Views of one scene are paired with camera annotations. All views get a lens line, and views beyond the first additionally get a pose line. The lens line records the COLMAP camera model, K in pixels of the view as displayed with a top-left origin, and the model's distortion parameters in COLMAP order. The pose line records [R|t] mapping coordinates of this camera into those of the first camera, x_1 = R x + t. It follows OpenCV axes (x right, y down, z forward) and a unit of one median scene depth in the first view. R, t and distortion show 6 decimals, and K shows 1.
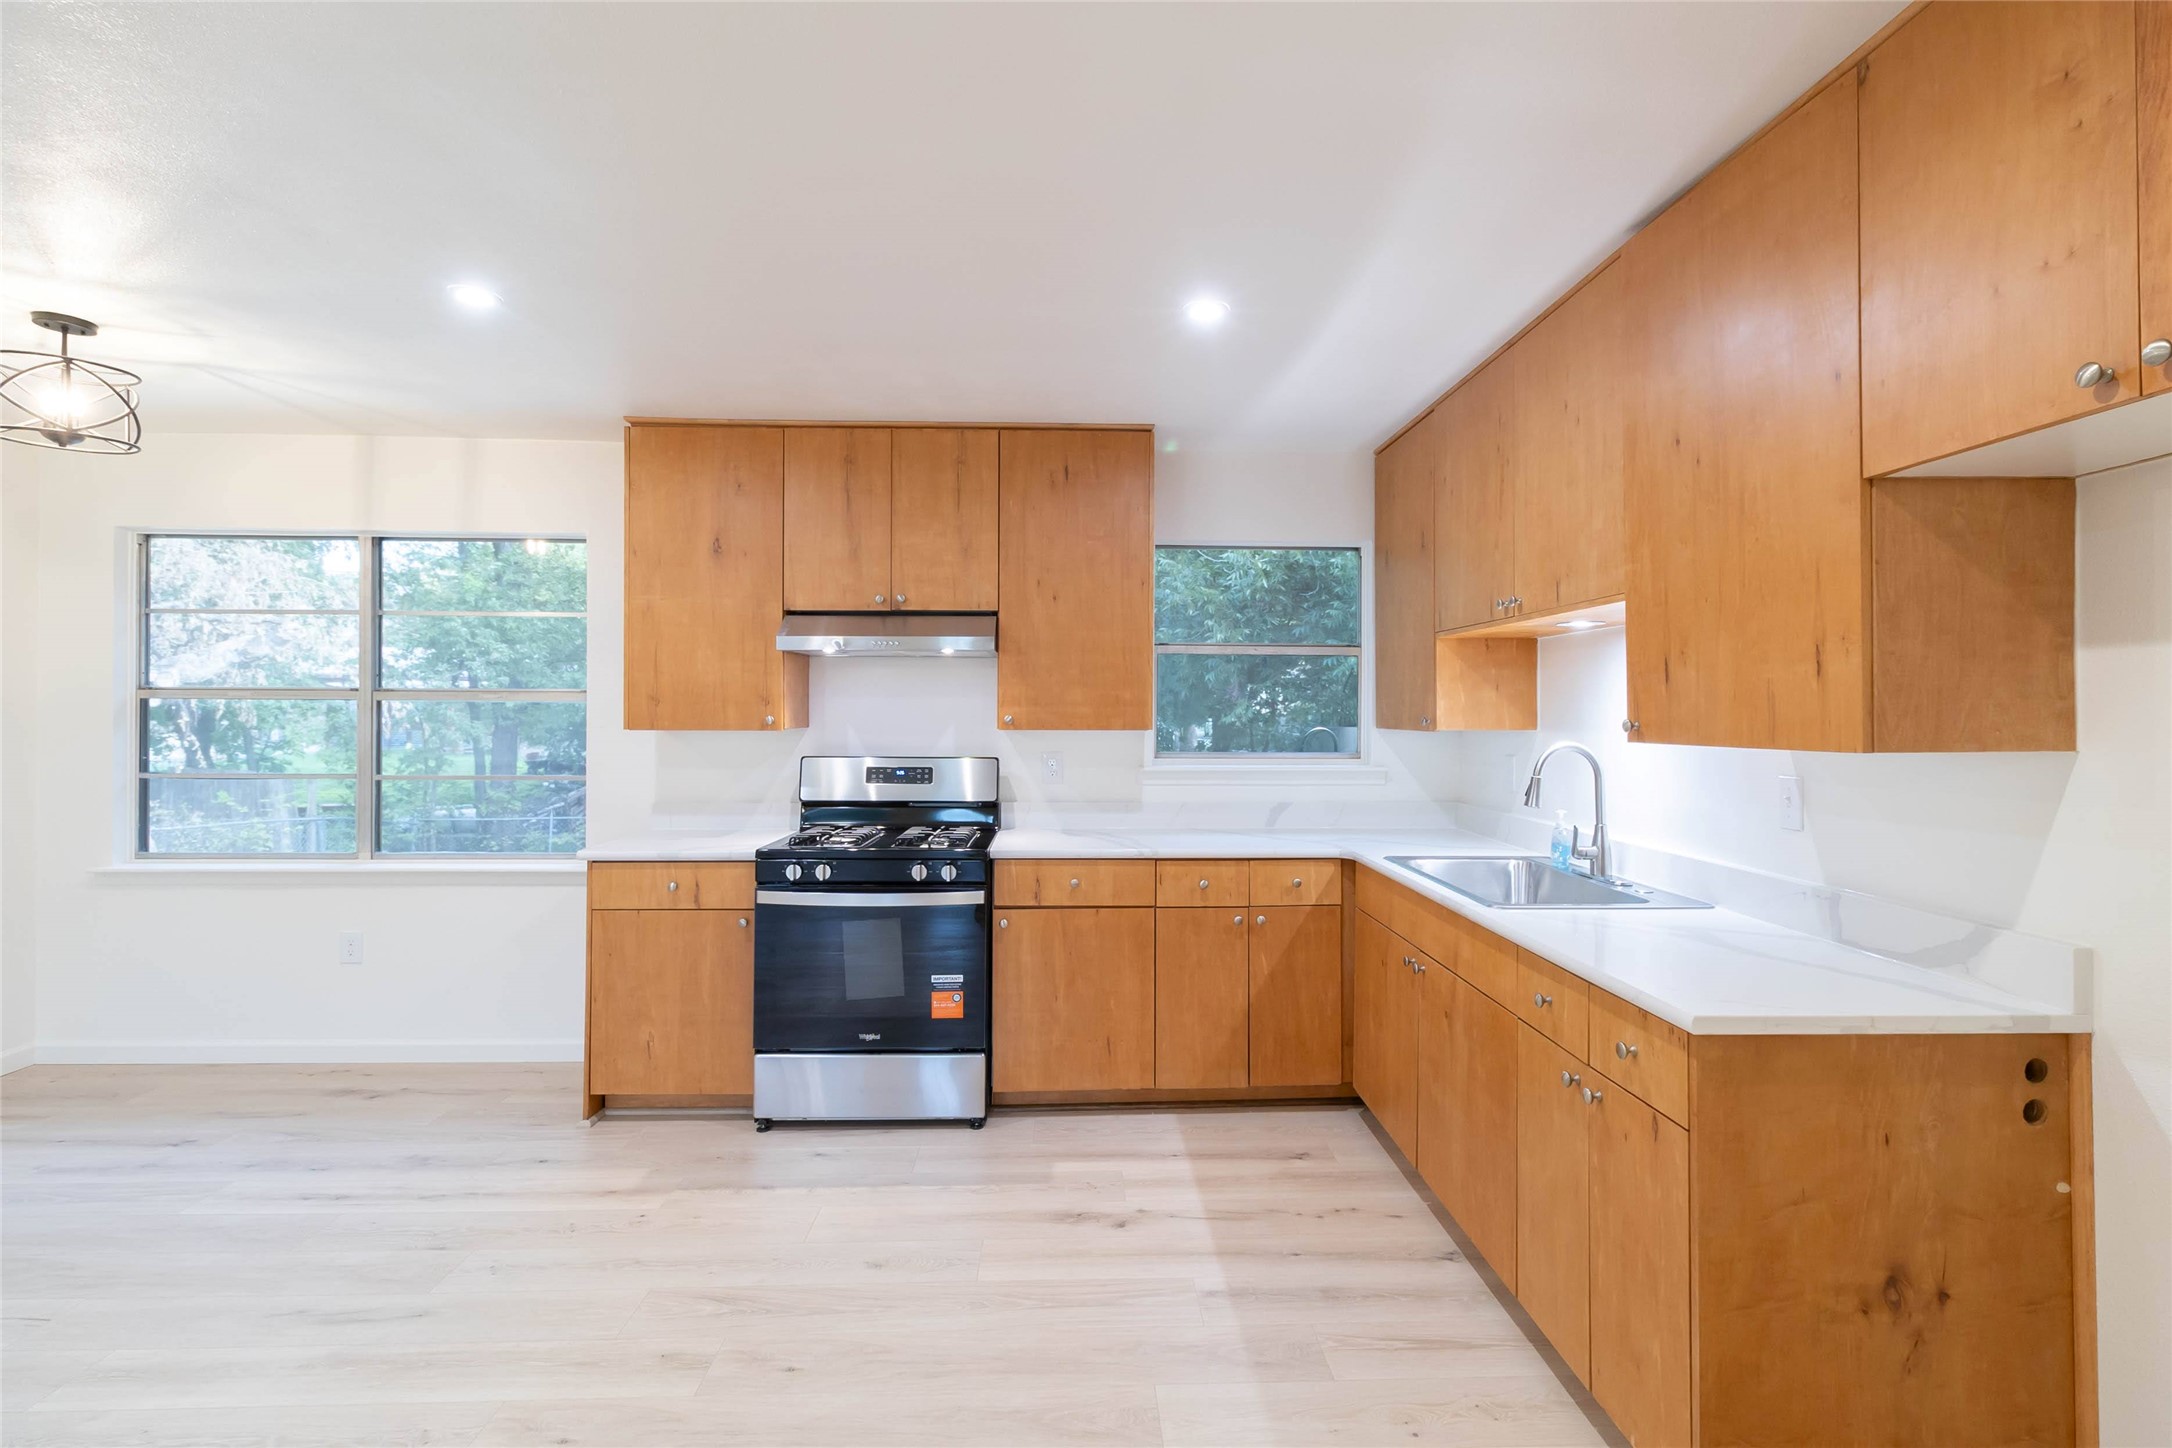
lens RADIAL K [[995.6, 0, 1097.9], [0, 995.6, 709.0], [0, 0, 1]] dist [0.004402, -0.000373]
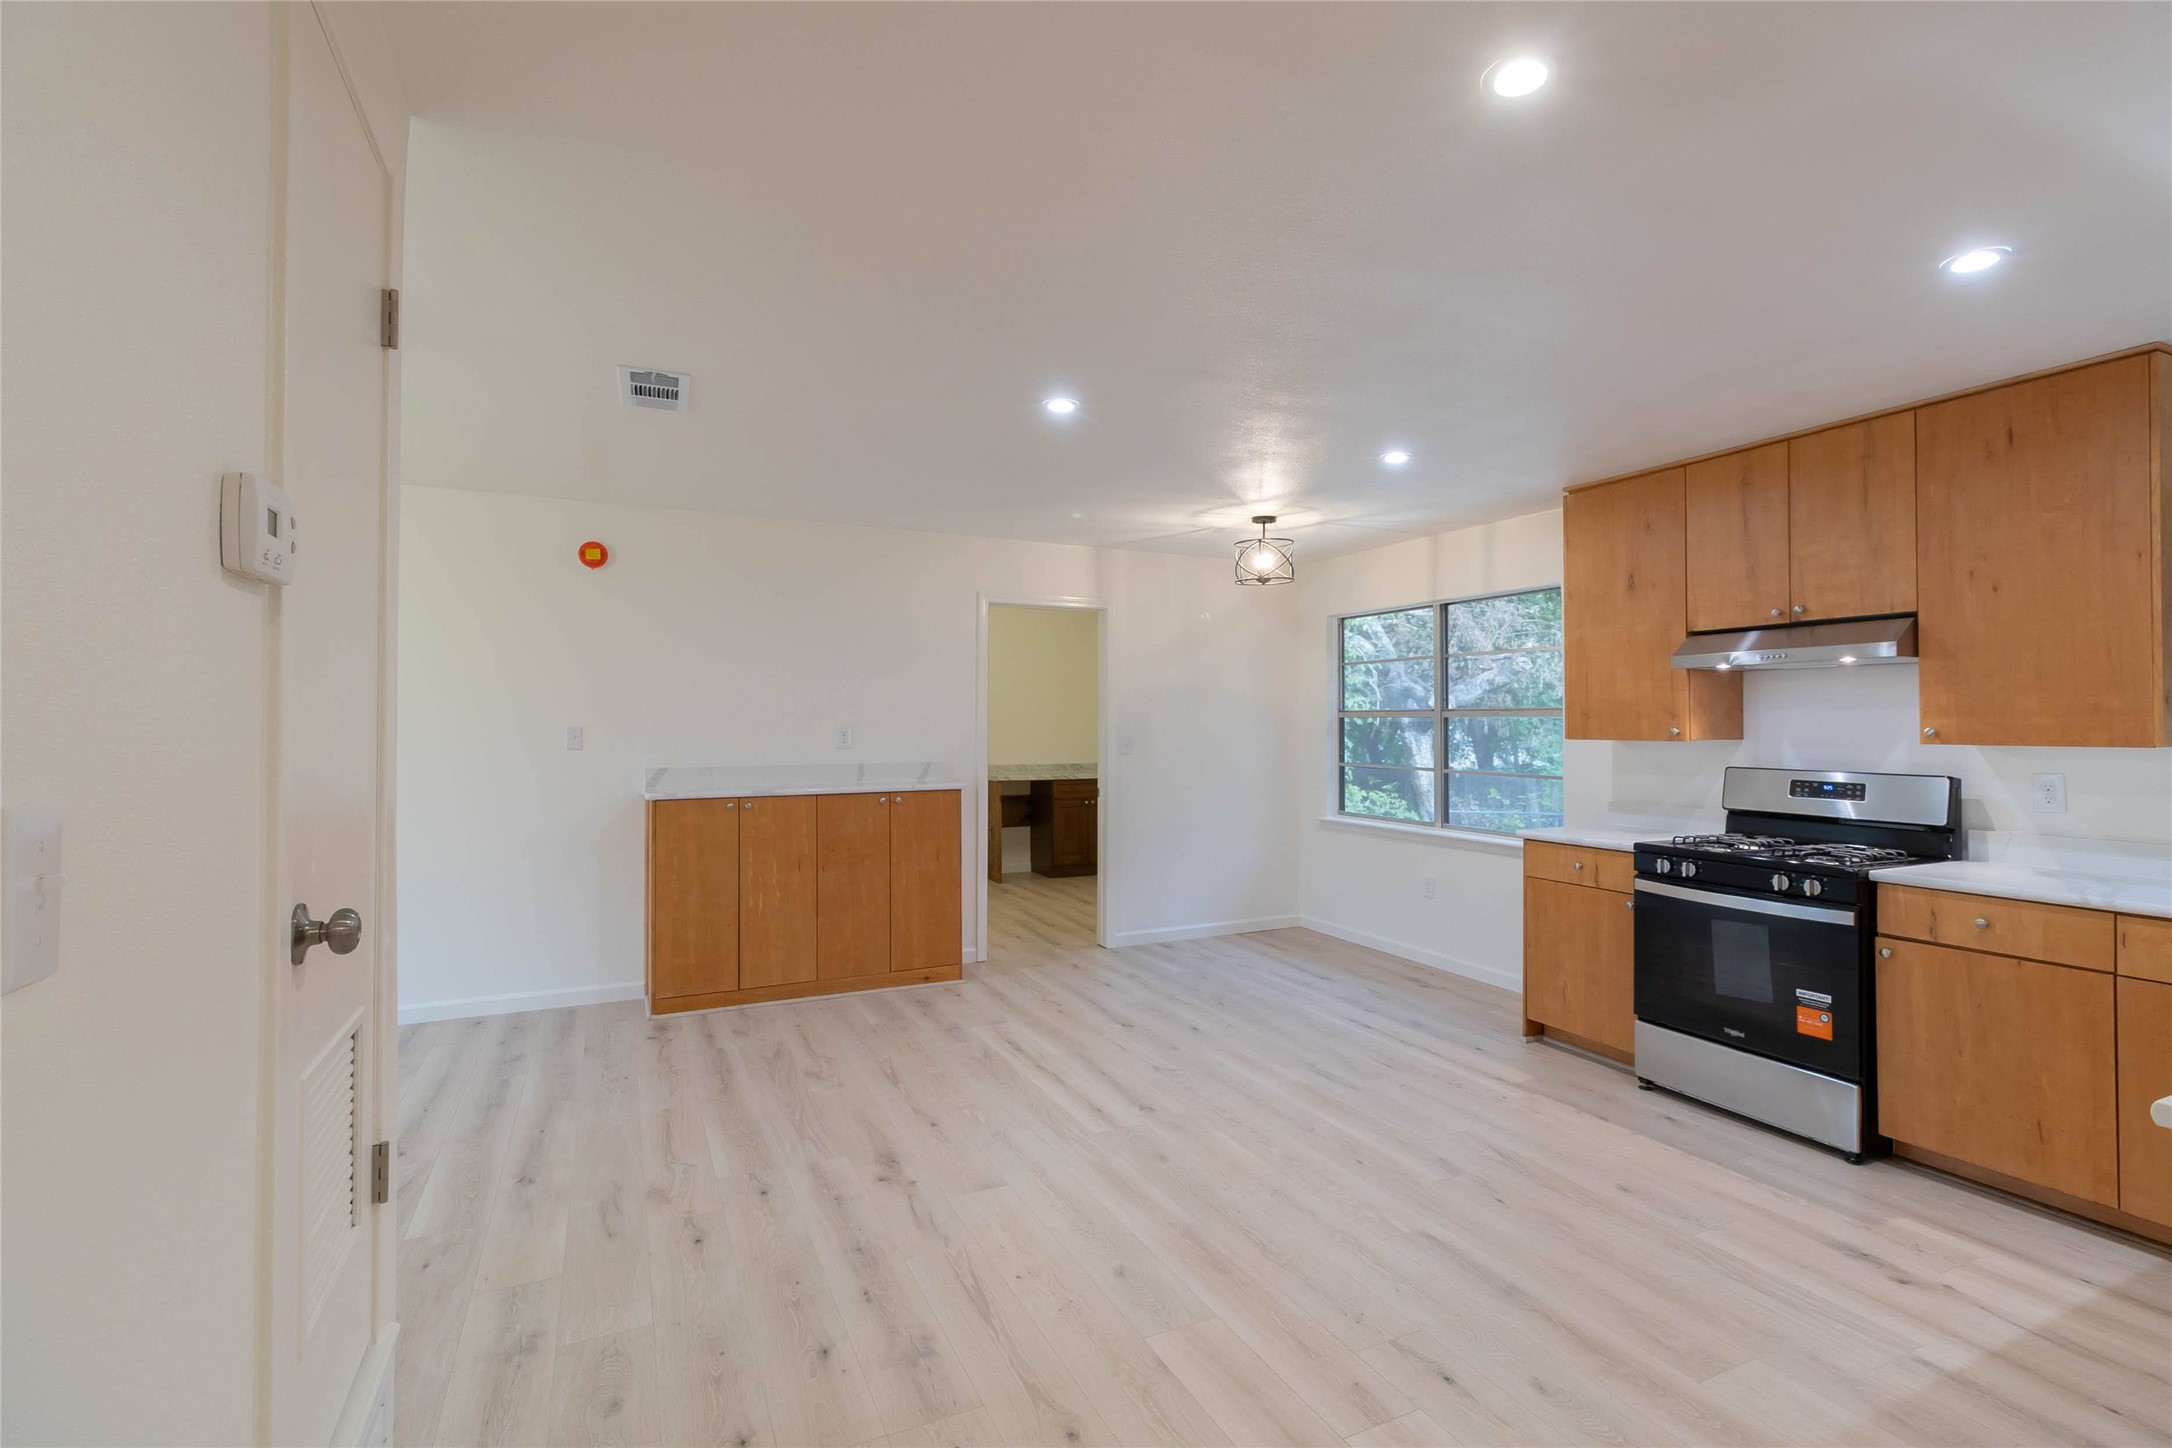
lens RADIAL K [[995.6, 0, 1097.9], [0, 995.6, 709.0], [0, 0, 1]] dist [0.004402, -0.000373]
pose [[0.406582, -0.016927, -0.913457, 0.452244], [0.002593, 0.999846, -0.017374, 0.003606], [0.913610, 0.004695, 0.406564, -0.042655]]
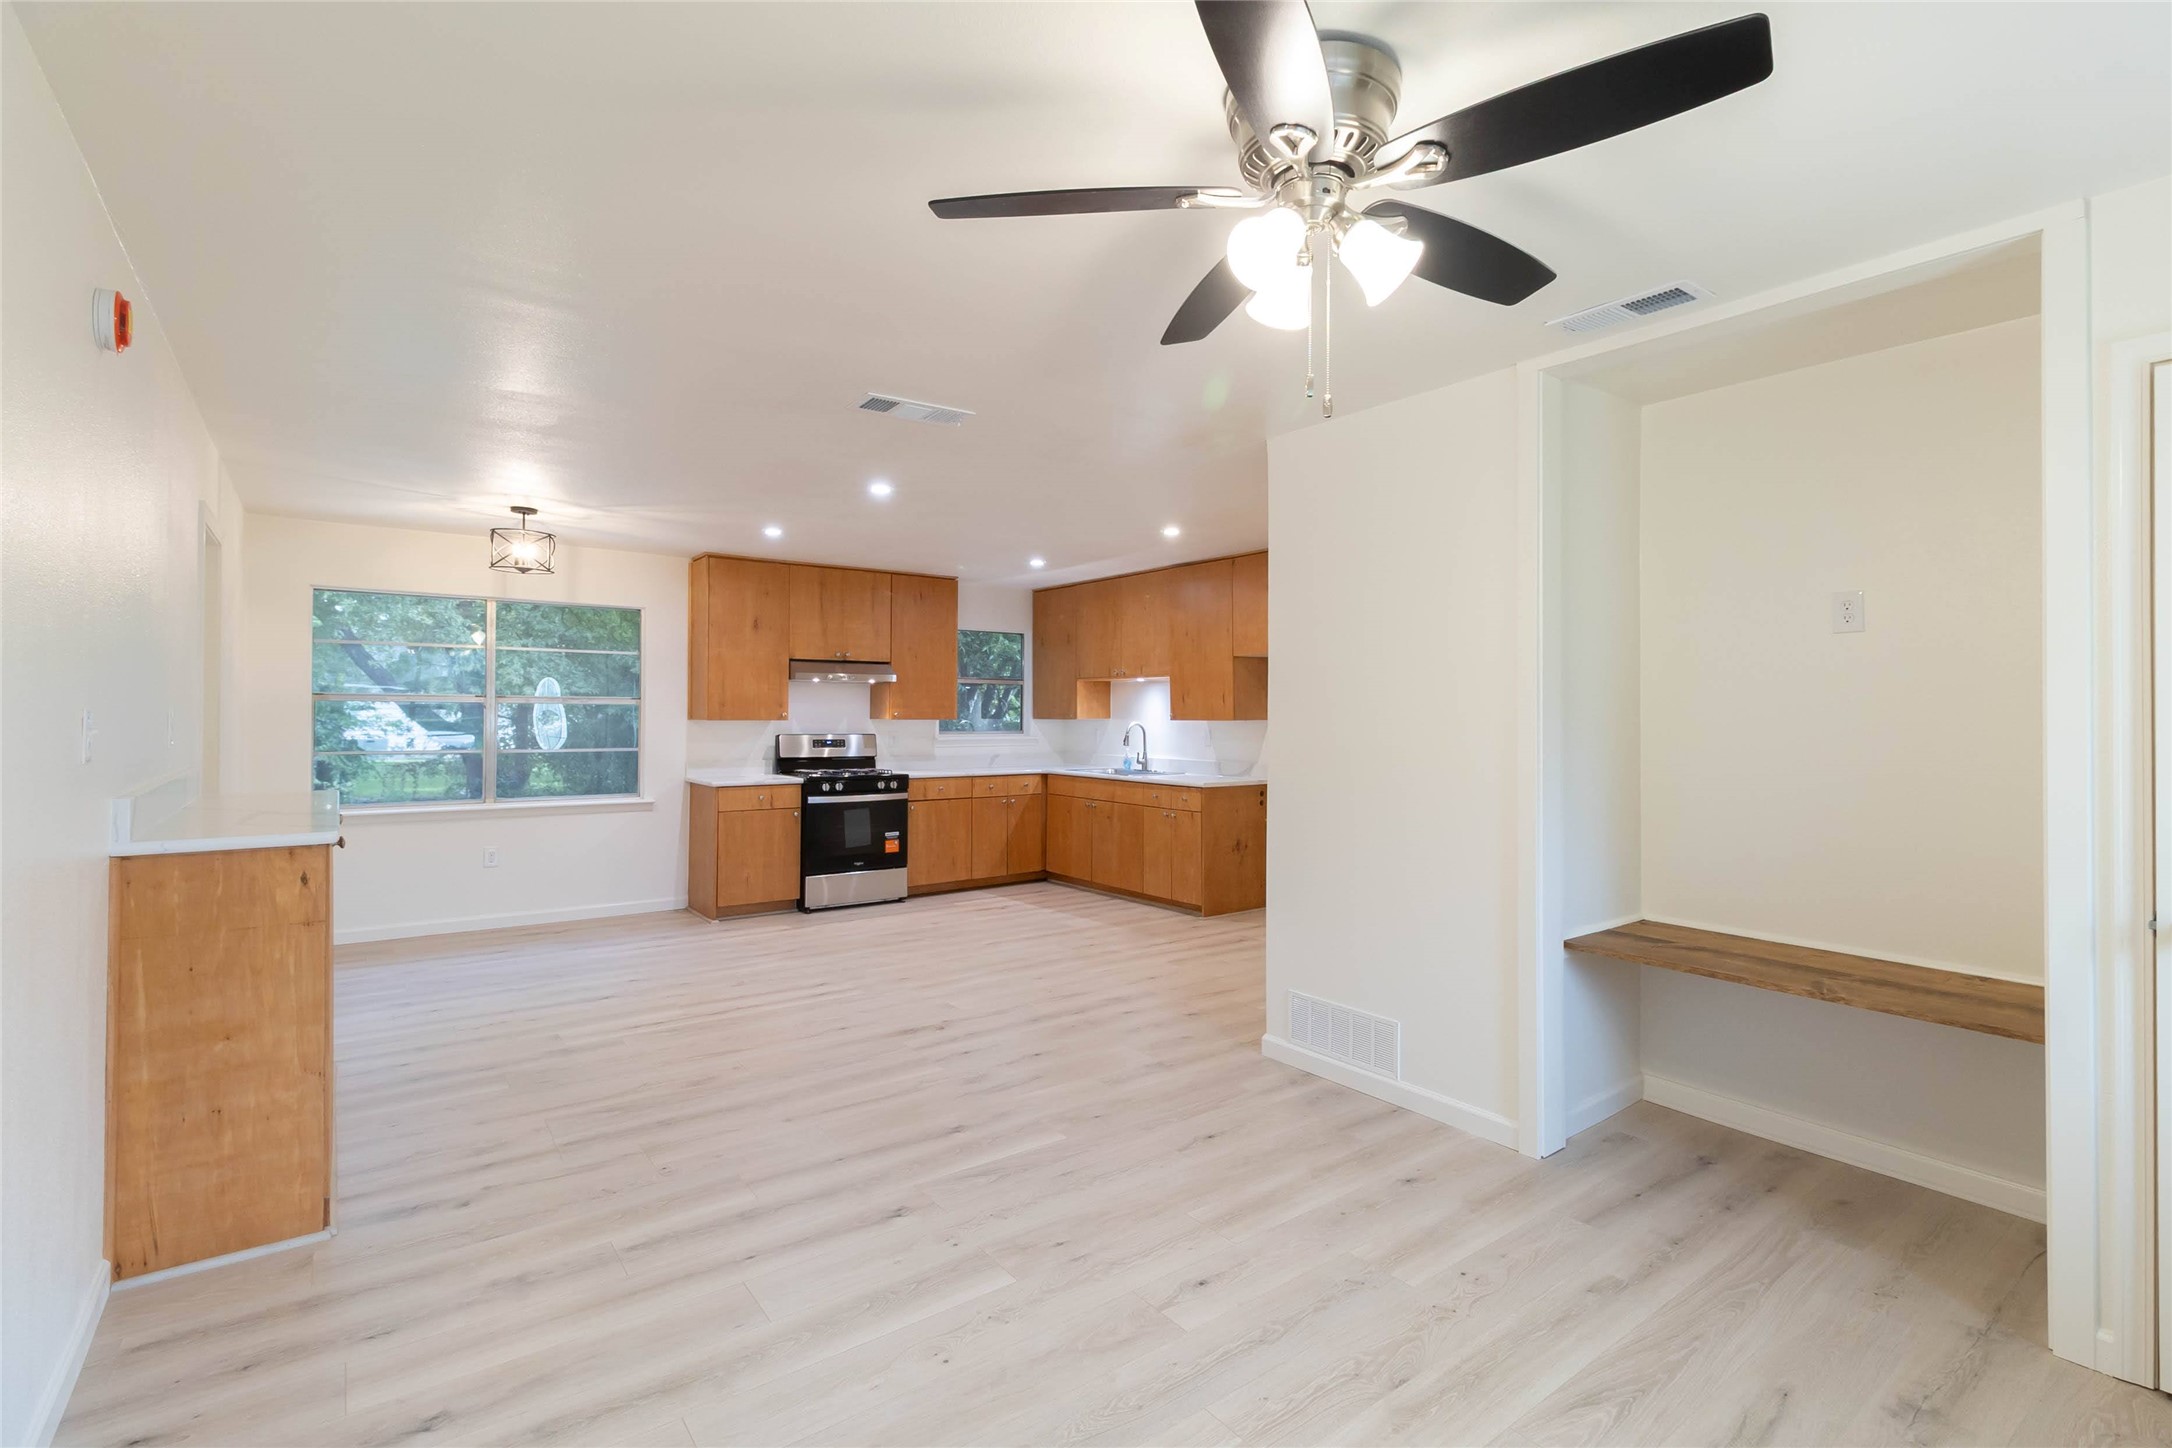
lens RADIAL K [[995.6, 0, 1097.9], [0, 995.6, 709.0], [0, 0, 1]] dist [0.004402, -0.000373]
pose [[0.817144, 0.002988, 0.576426, -1.008865], [-0.002561, 0.999996, -0.001553, 0.001081], [-0.576428, -0.000207, 0.817148, -1.001991]]
